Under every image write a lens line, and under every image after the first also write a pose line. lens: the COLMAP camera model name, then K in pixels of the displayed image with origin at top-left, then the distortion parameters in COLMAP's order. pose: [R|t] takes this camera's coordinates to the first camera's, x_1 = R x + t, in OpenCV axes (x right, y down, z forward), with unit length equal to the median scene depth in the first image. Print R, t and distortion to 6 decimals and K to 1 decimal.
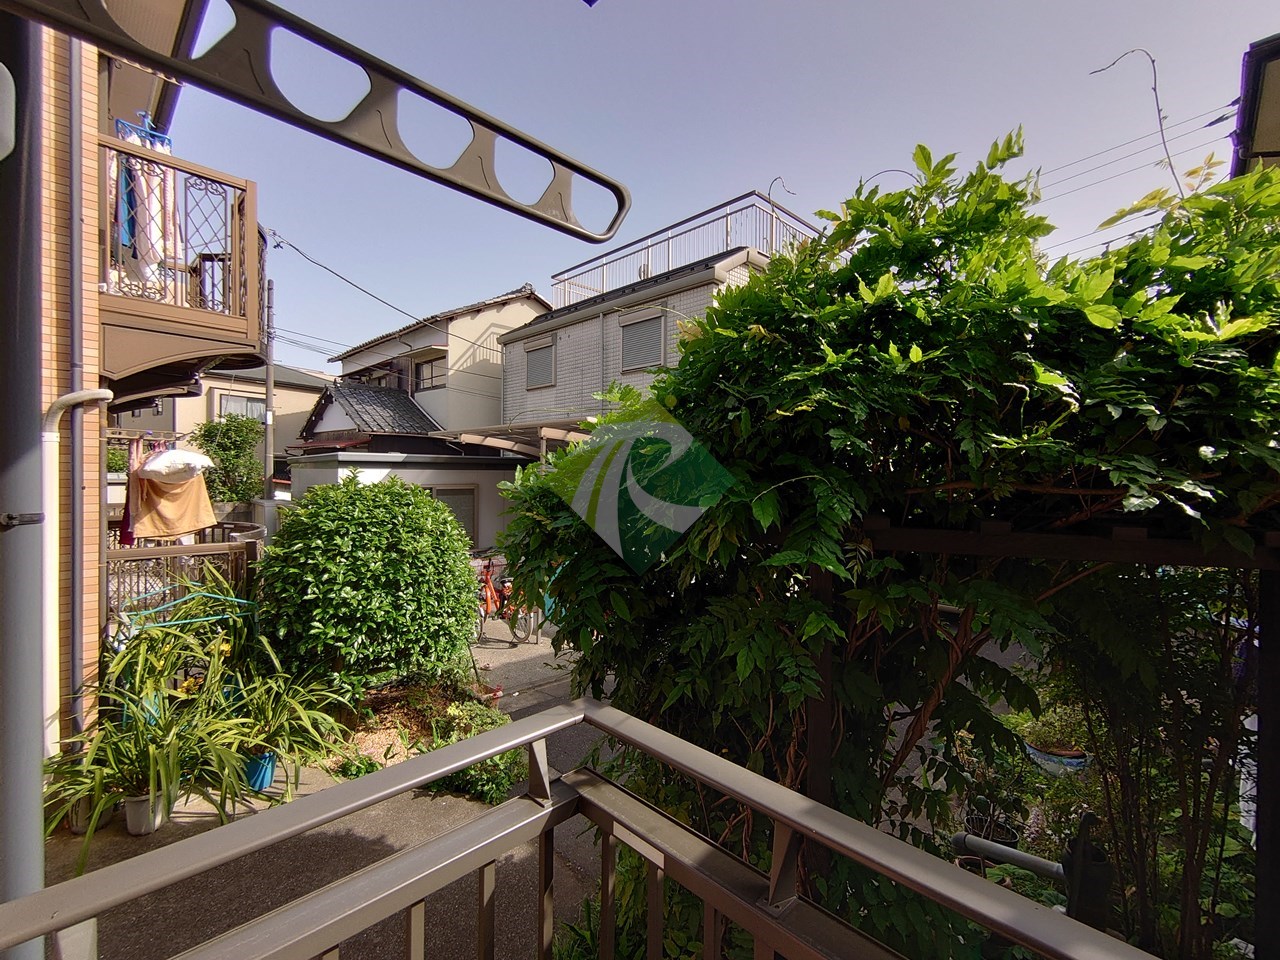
lens RADIAL K [[553.2, 0, 640.5], [0, 553.2, 477.2], [0, 0, 1]] dist [-0.001004, 0.000182]
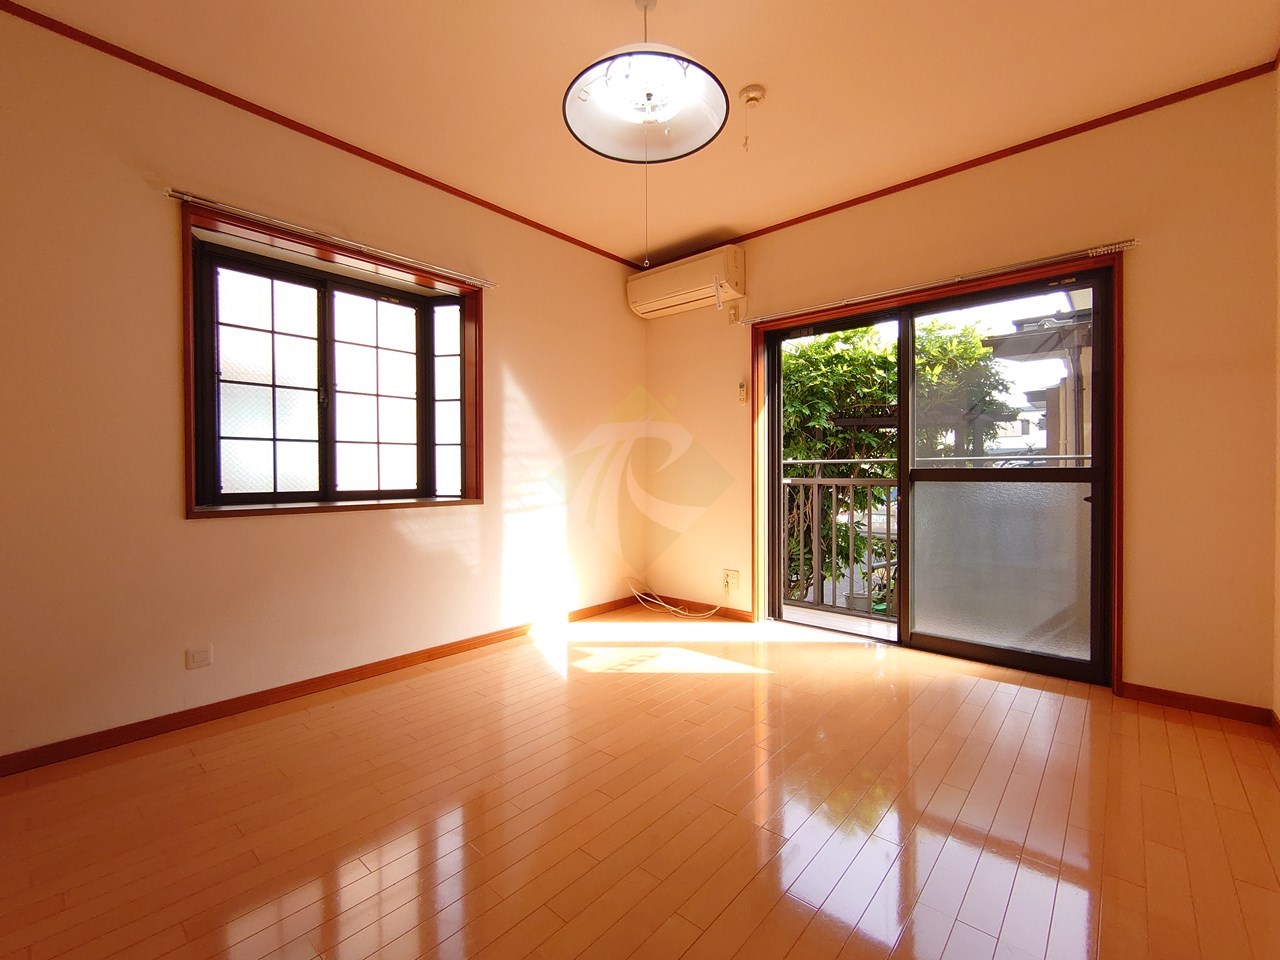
lens RADIAL K [[553.2, 0, 637.9], [0, 553.2, 479.7], [0, 0, 1]] dist [-0.001004, 0.000182]
pose [[0.998239, -0.018838, 0.056251, -1.109837], [0.018008, 0.999722, 0.015227, 0.444200], [-0.056522, -0.014188, 0.998301, -2.625966]]
